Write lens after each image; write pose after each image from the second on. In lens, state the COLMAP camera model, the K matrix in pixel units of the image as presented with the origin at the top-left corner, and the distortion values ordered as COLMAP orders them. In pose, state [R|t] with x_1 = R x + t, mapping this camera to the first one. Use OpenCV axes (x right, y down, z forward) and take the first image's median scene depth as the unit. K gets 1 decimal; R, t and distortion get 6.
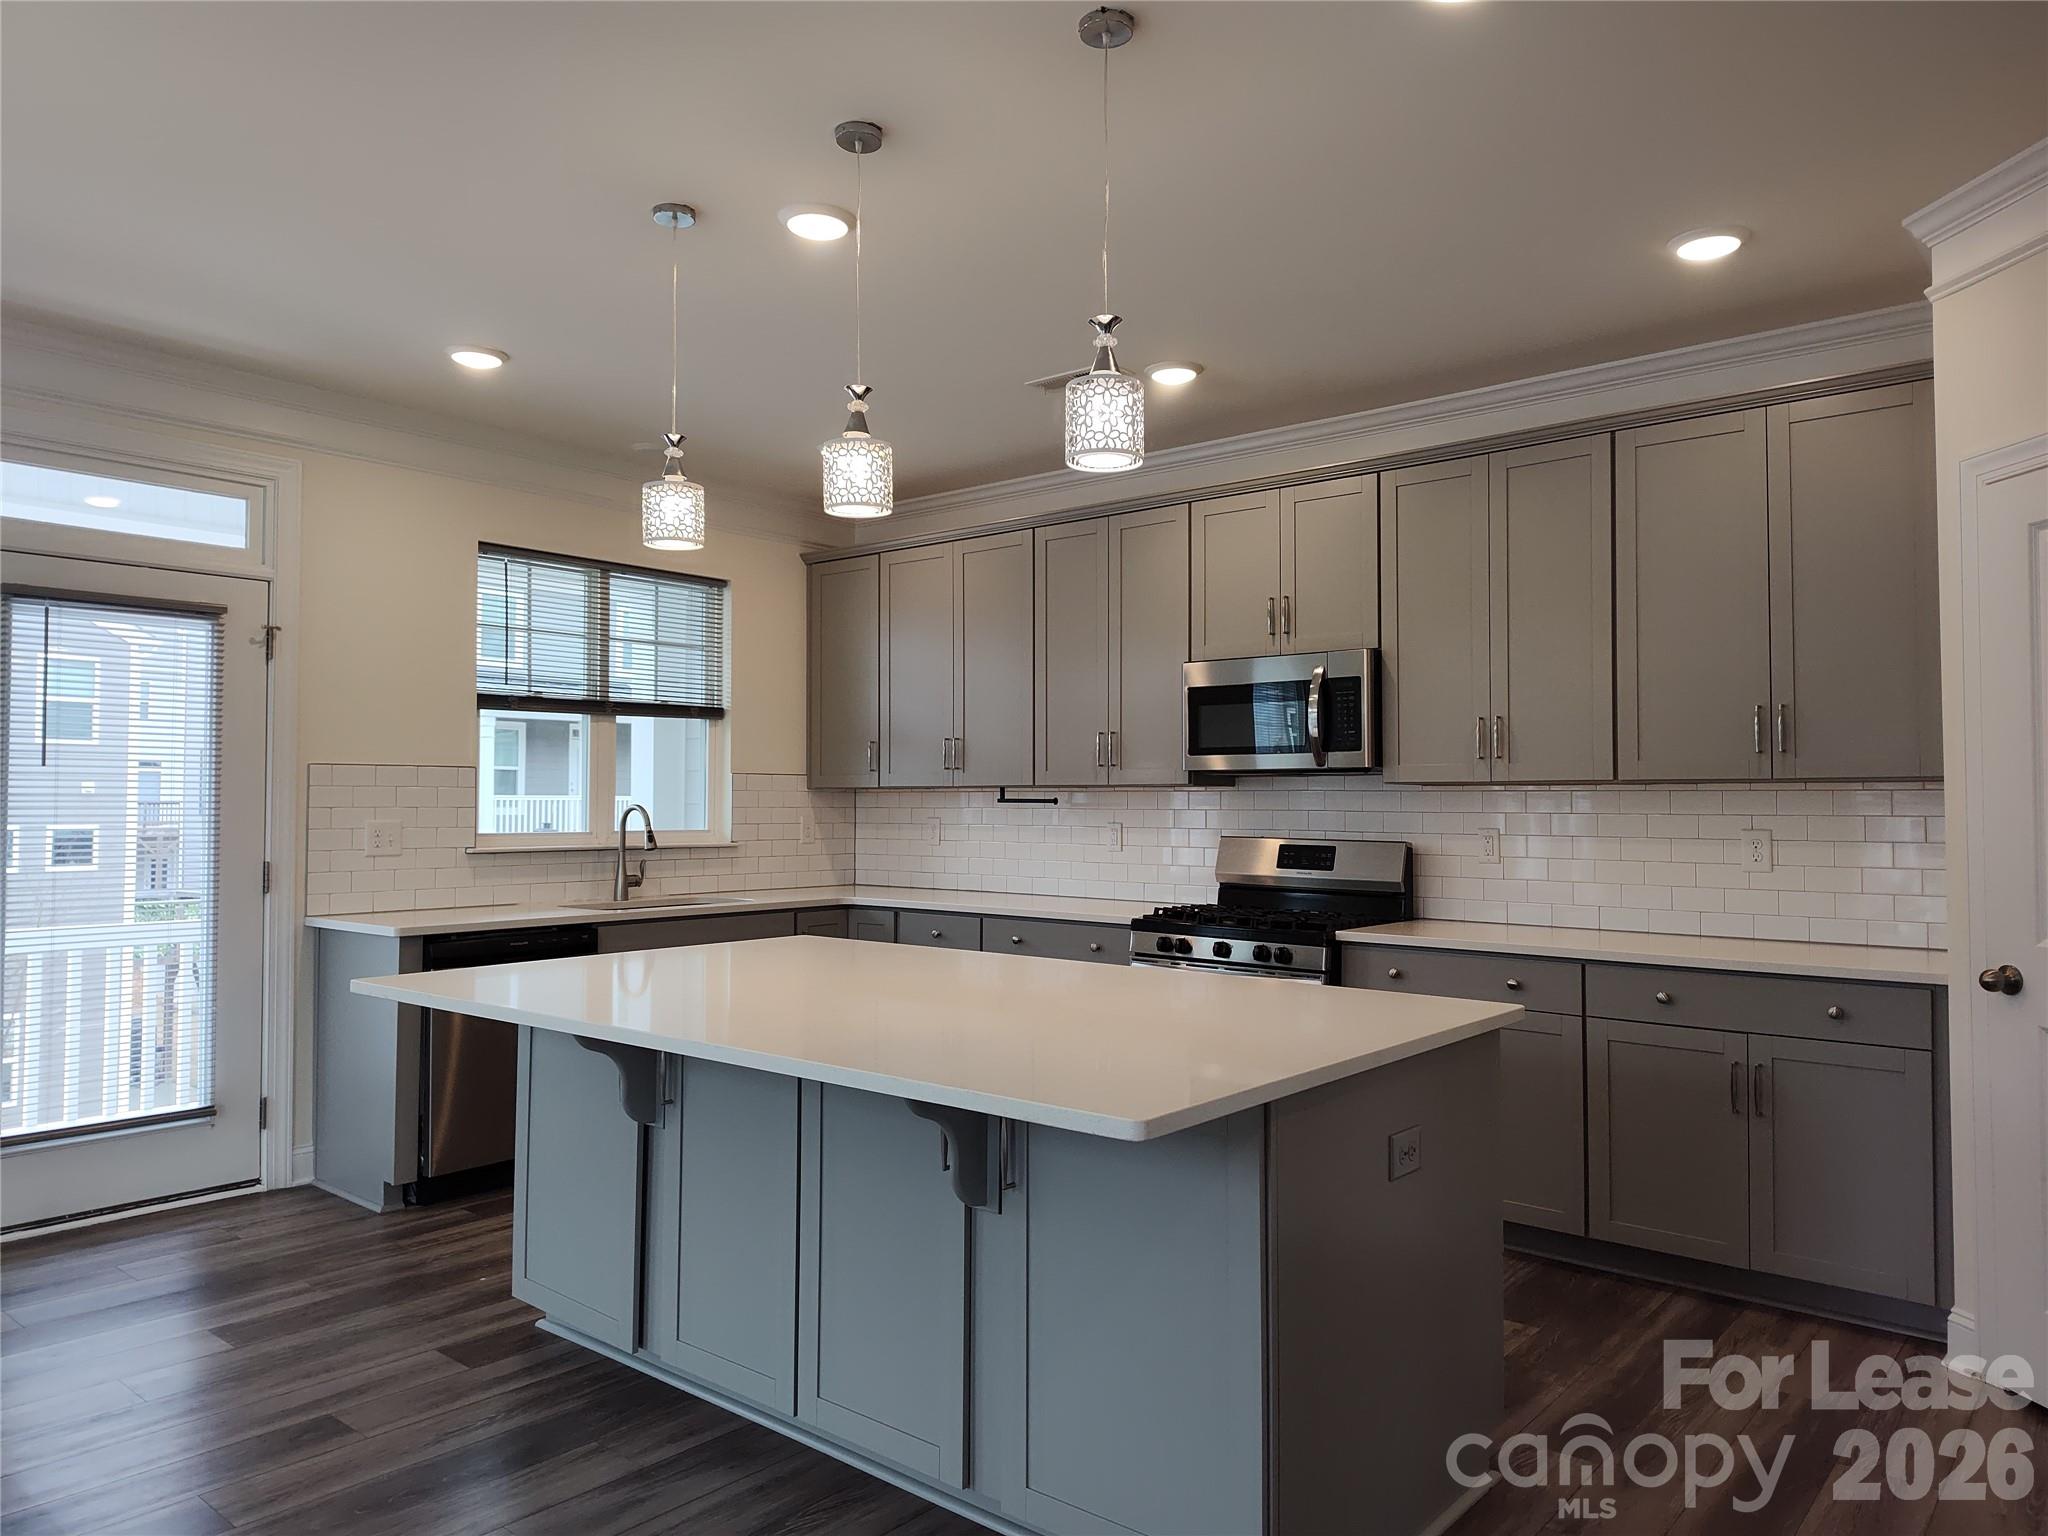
lens RADIAL K [[1383.3, 0, 1037.3], [0, 1383.3, 760.5], [0, 0, 1]] dist [0.055854, -0.058954]
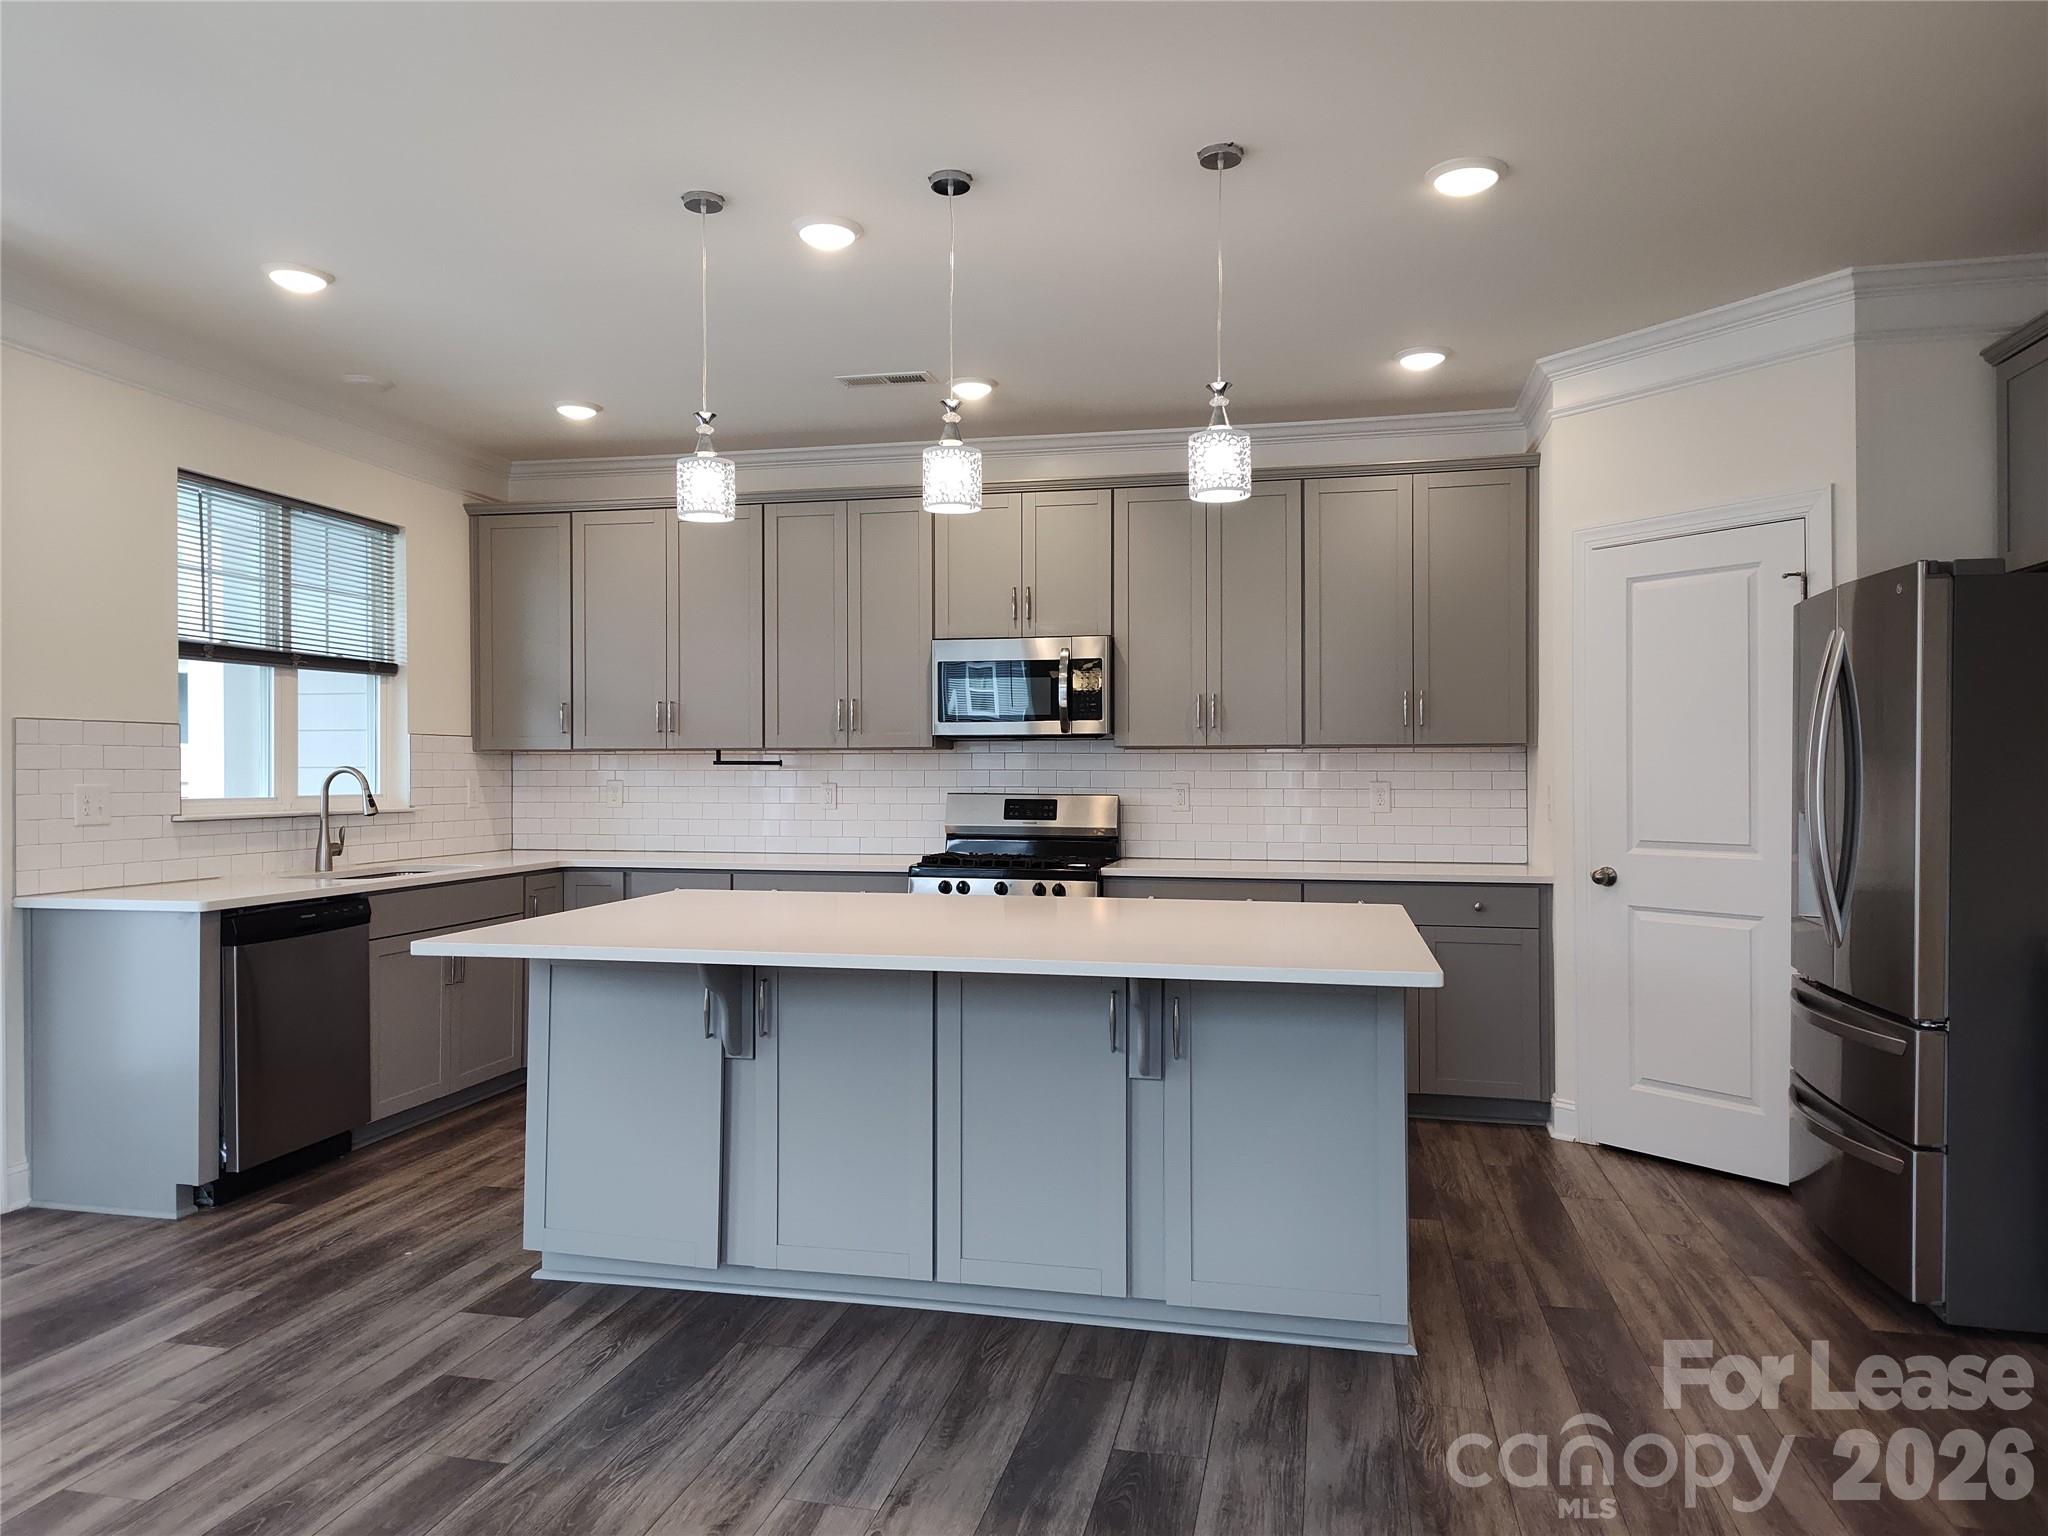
lens RADIAL K [[1383.3, 0, 1010.2], [0, 1383.3, 761.2], [0, 0, 1]] dist [0.055854, -0.058954]
pose [[0.889861, -0.000149, 0.456231, -0.384731], [-0.011127, 0.999695, 0.022029, 0.003226], [-0.456096, -0.024679, 0.889588, -0.035500]]
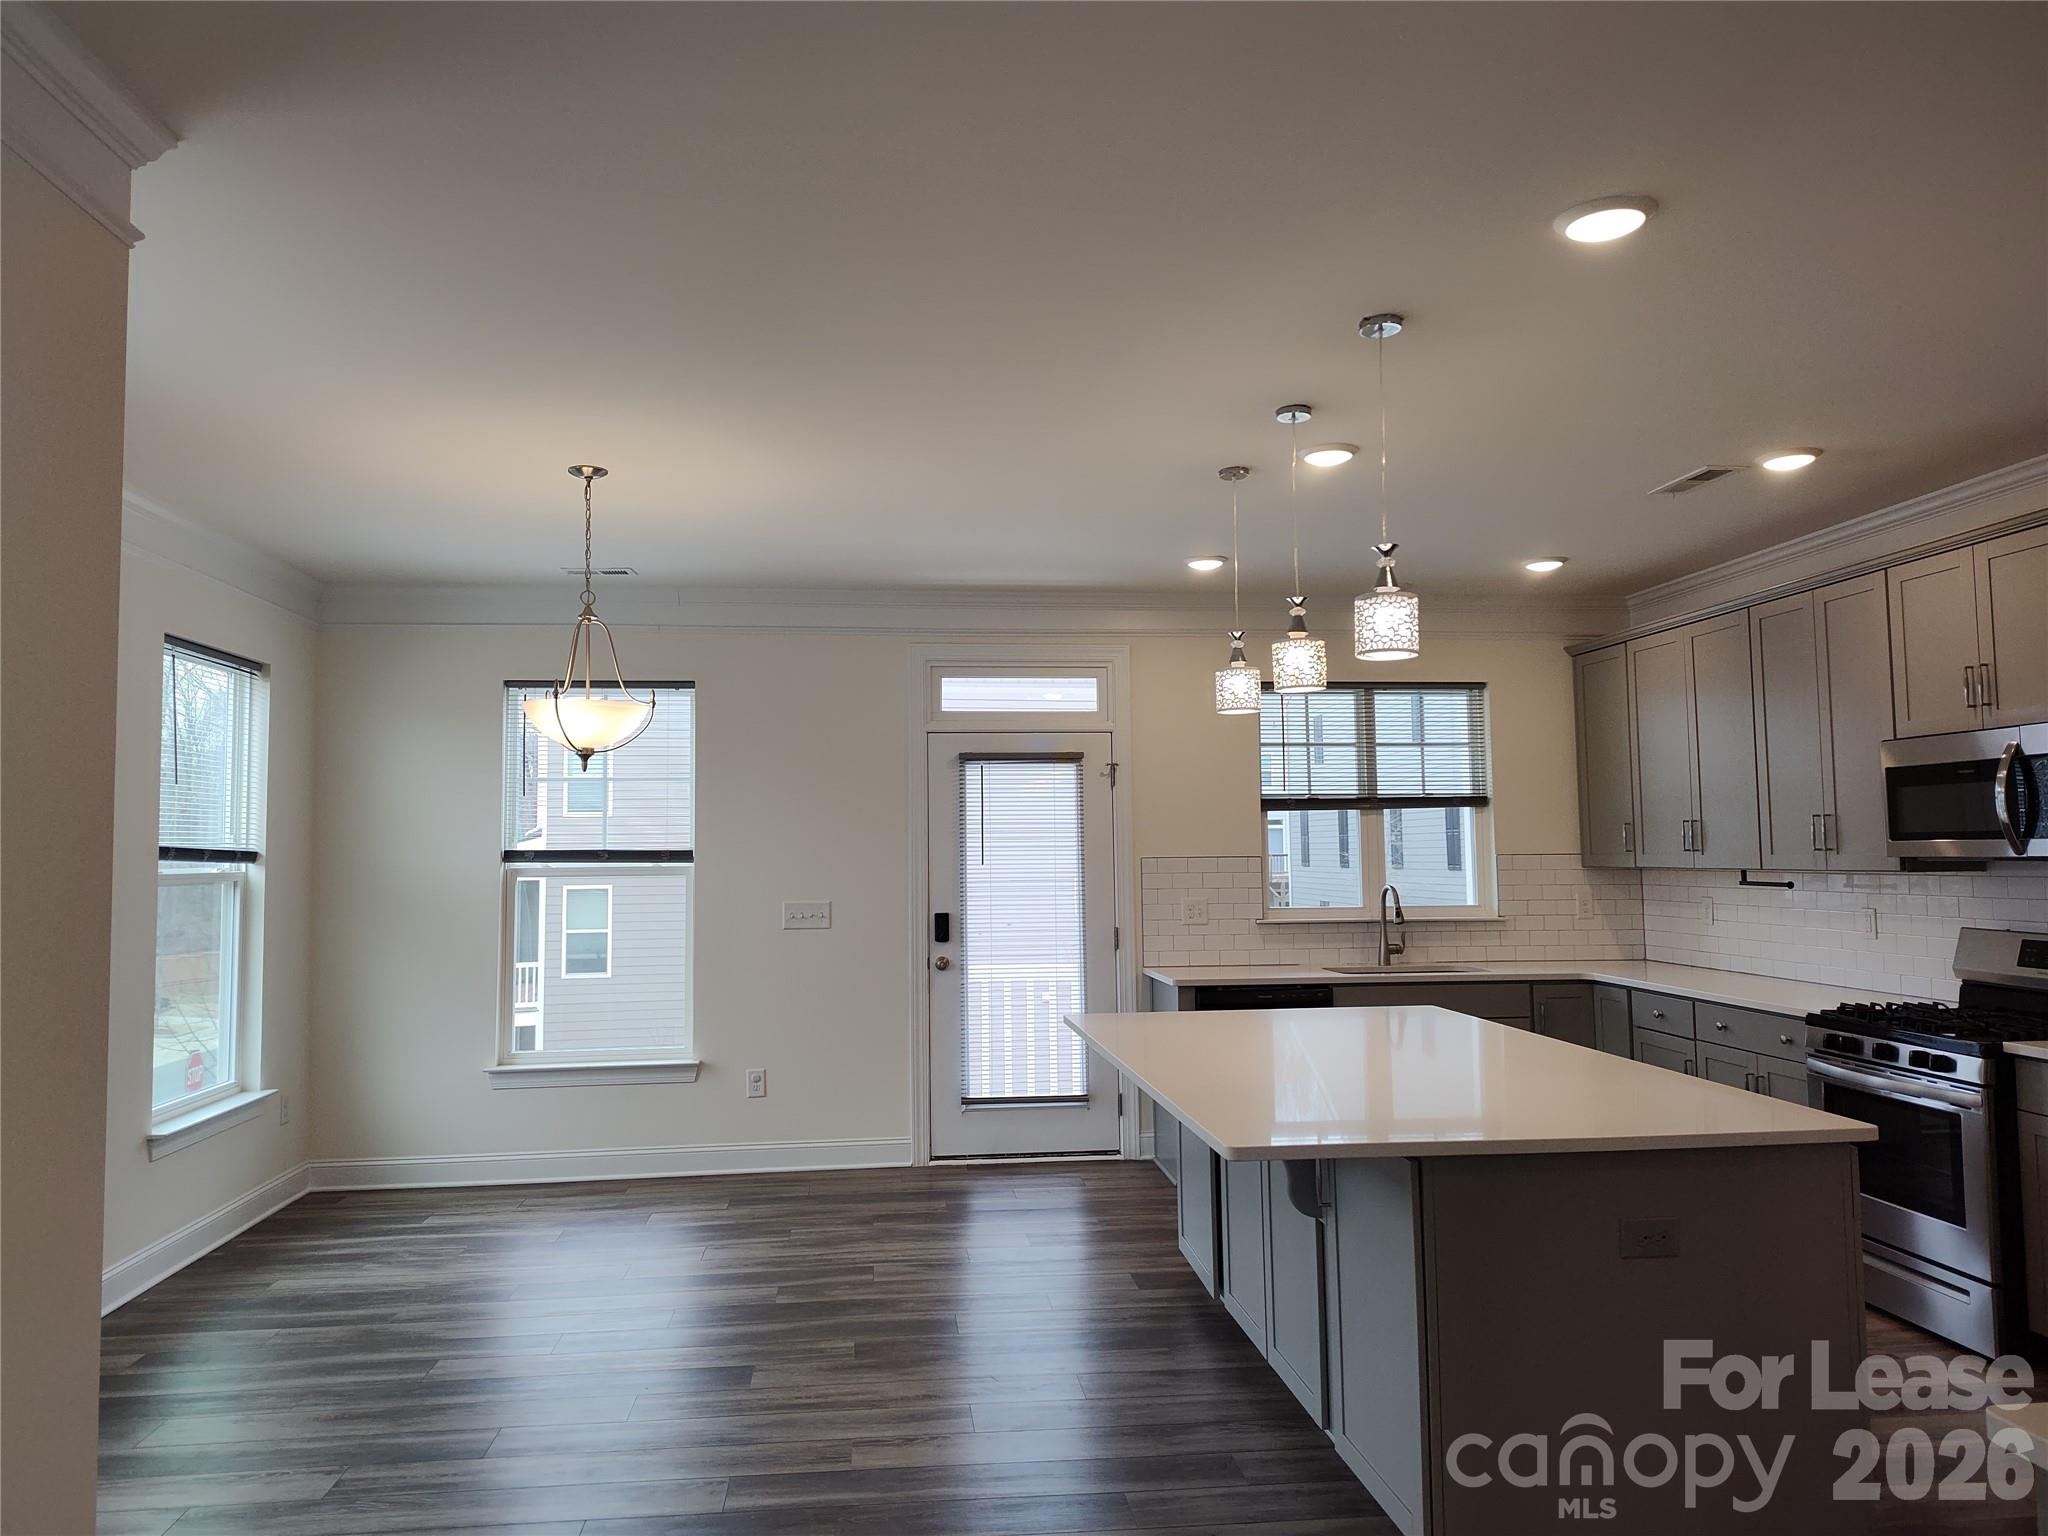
lens RADIAL K [[1383.3, 0, 1010.5], [0, 1383.3, 757.0], [0, 0, 1]] dist [0.055854, -0.058954]
pose [[0.715067, -0.058024, -0.696644, 0.376704], [0.033588, 0.998250, -0.048669, -0.037108], [0.698249, 0.011403, 0.715764, -0.096310]]
